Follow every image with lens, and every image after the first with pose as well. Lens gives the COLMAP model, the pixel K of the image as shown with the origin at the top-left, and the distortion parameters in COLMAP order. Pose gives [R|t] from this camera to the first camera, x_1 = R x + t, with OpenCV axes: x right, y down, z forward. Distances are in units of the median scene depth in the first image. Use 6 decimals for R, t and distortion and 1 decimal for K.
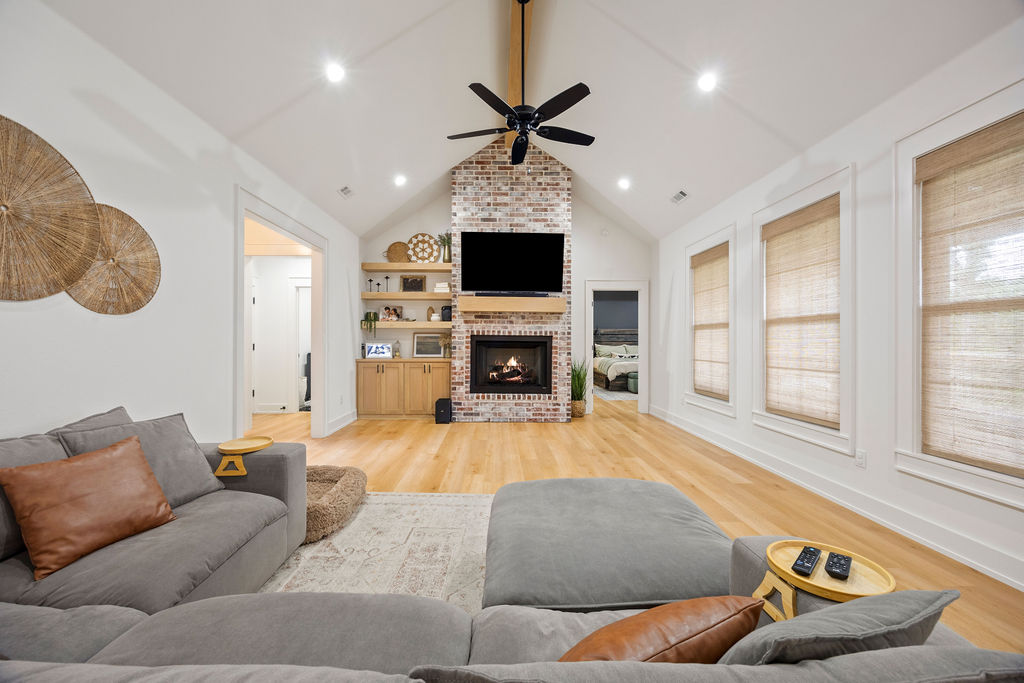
lens RADIAL K [[388.8, 0, 509.4], [0, 388.8, 338.4], [0, 0, 1]] dist [-0.003124, 0.000005]
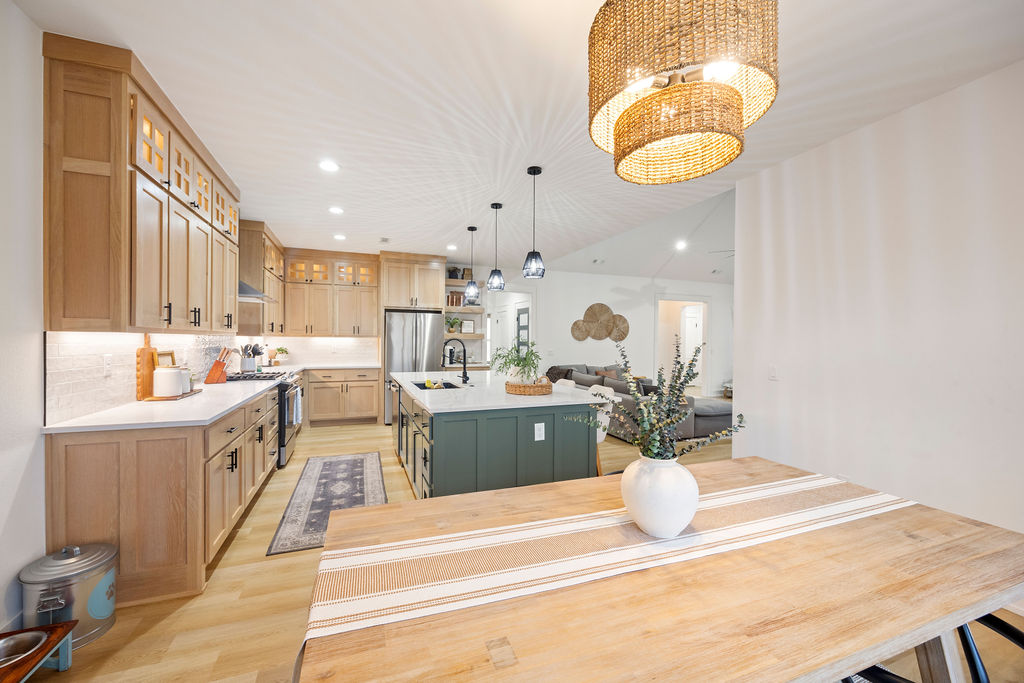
lens RADIAL K [[388.8, 0, 503.0], [0, 388.8, 347.9], [0, 0, 1]] dist [-0.003124, 0.000005]
pose [[0.320582, 0.021817, -0.946970, 1.296330], [-0.002802, 0.999752, 0.022085, -0.044789], [0.947217, -0.004426, 0.320563, -0.759717]]
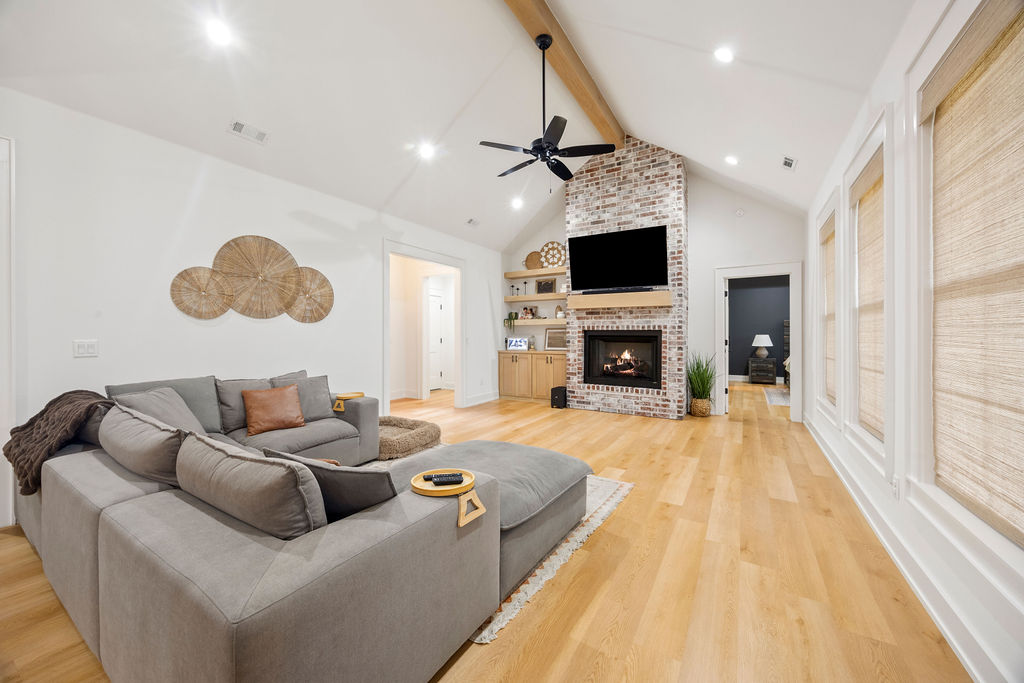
lens RADIAL K [[388.8, 0, 509.5], [0, 388.8, 332.5], [0, 0, 1]] dist [-0.003124, 0.000005]
pose [[0.839450, -0.008315, -0.543374, 0.473249], [0.007581, 0.999965, -0.003590, 0.000286], [0.543385, -0.001106, 0.839483, -0.043809]]
